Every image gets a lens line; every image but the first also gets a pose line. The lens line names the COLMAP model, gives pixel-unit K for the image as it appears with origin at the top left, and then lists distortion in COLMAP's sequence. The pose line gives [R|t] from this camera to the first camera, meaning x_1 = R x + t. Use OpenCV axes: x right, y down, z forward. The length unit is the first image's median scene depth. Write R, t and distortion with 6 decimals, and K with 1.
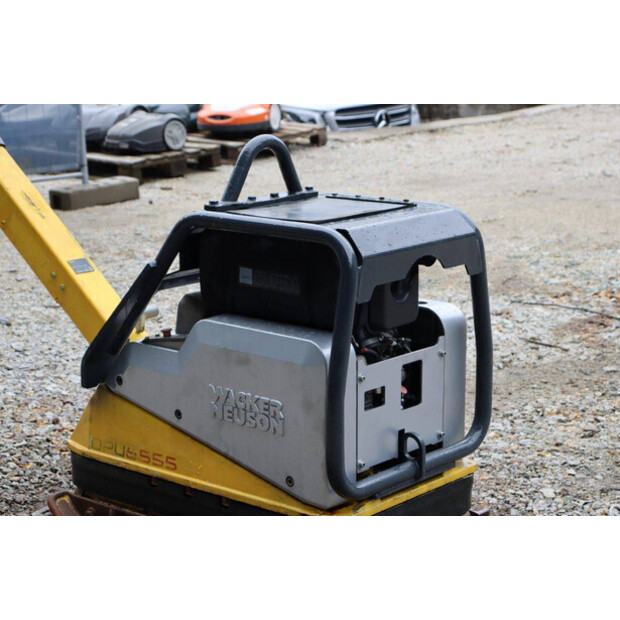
lens RADIAL K [[1477.8, 0, 311.7], [0, 1477.8, 314.4], [0, 0, 1]] dist [0.487780, 0.000000]
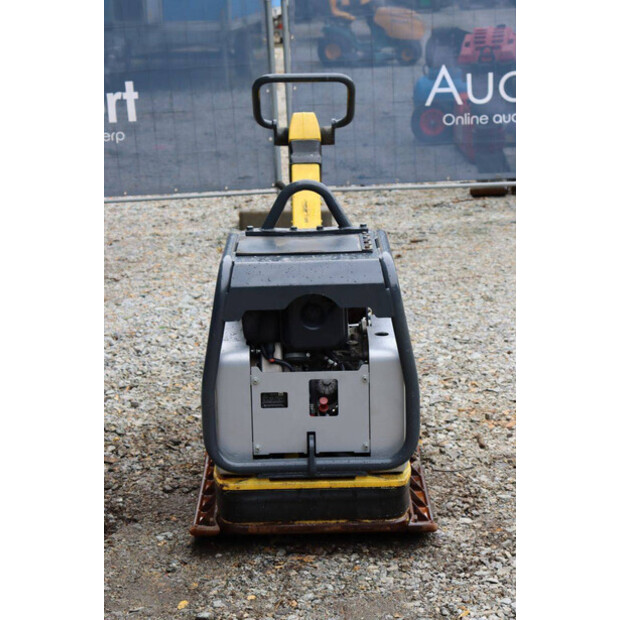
lens RADIAL K [[1477.8, 0, 308.9], [0, 1477.8, 311.1], [0, 0, 1]] dist [0.487780, 0.000000]
pose [[0.636623, 0.168799, -0.752474, 0.925347], [-0.134254, 0.985110, 0.107401, -0.145576], [0.759399, 0.032648, 0.649806, 0.193764]]
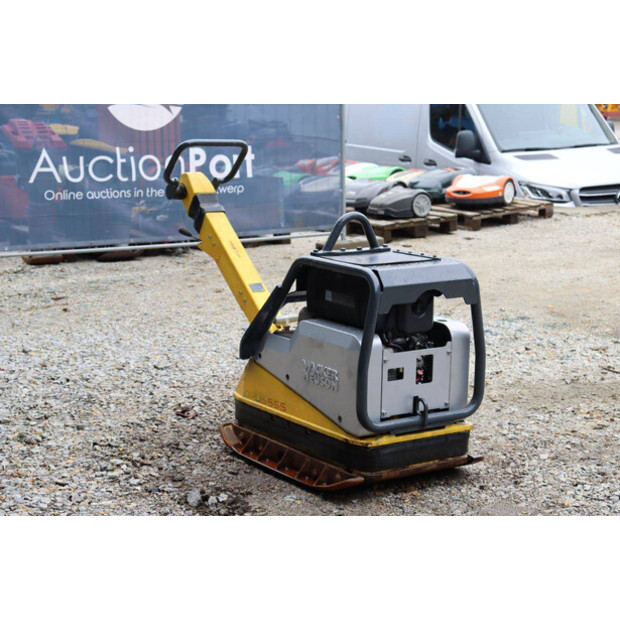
lens RADIAL K [[1369.1, 0, 312.2], [0, 1369.1, 312.4], [0, 0, 1]] dist [0.420185, 0.000000]
pose [[0.969480, 0.065569, -0.236239, 0.288478], [-0.074424, 0.996812, -0.028753, 0.036463], [0.233601, 0.045458, 0.971269, -0.473222]]
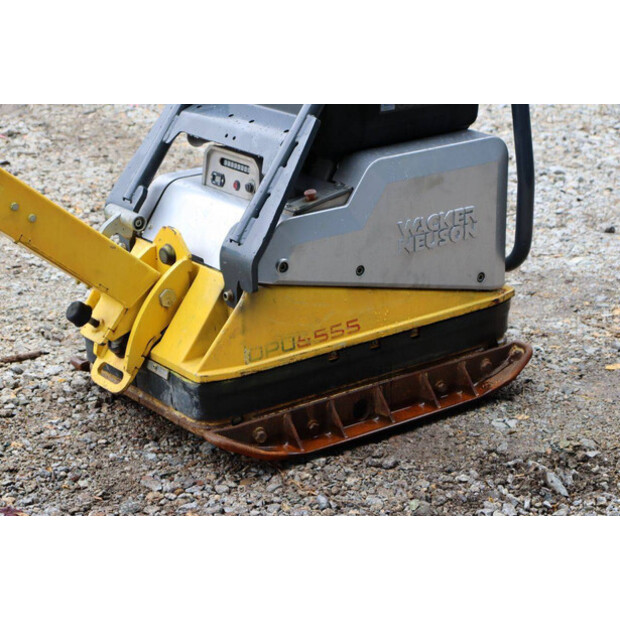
lens RADIAL K [[1477.8, 0, 314.2], [0, 1477.8, 313.4], [0, 0, 1]] dist [0.487780, 0.000000]
pose [[0.228891, -0.325208, 0.917523, -0.943597], [0.224710, 0.934741, 0.275253, -0.167655], [-0.947161, 0.143174, 0.287031, 0.752332]]
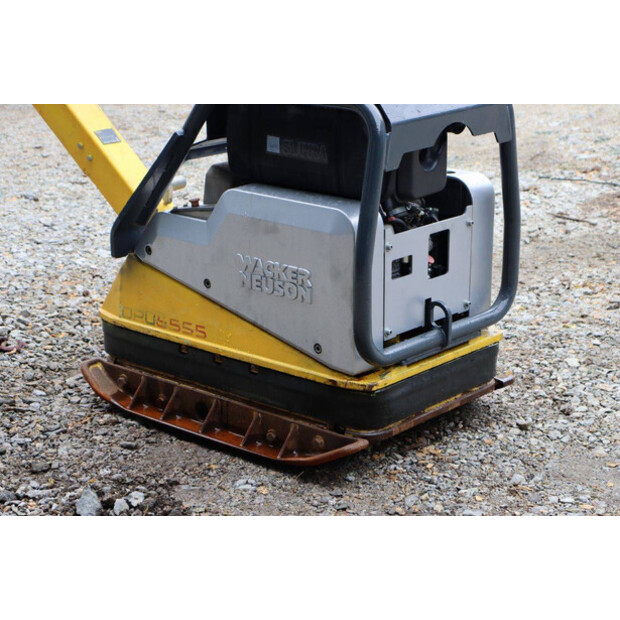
lens RADIAL K [[1477.8, 0, 312.6], [0, 1477.8, 314.4], [0, 0, 1]] dist [0.487780, 0.000000]
pose [[0.999883, 0.000584, -0.015312, -0.002553], [0.000576, 0.997138, 0.075600, 0.011697], [0.015313, -0.075600, 0.997021, -0.005871]]
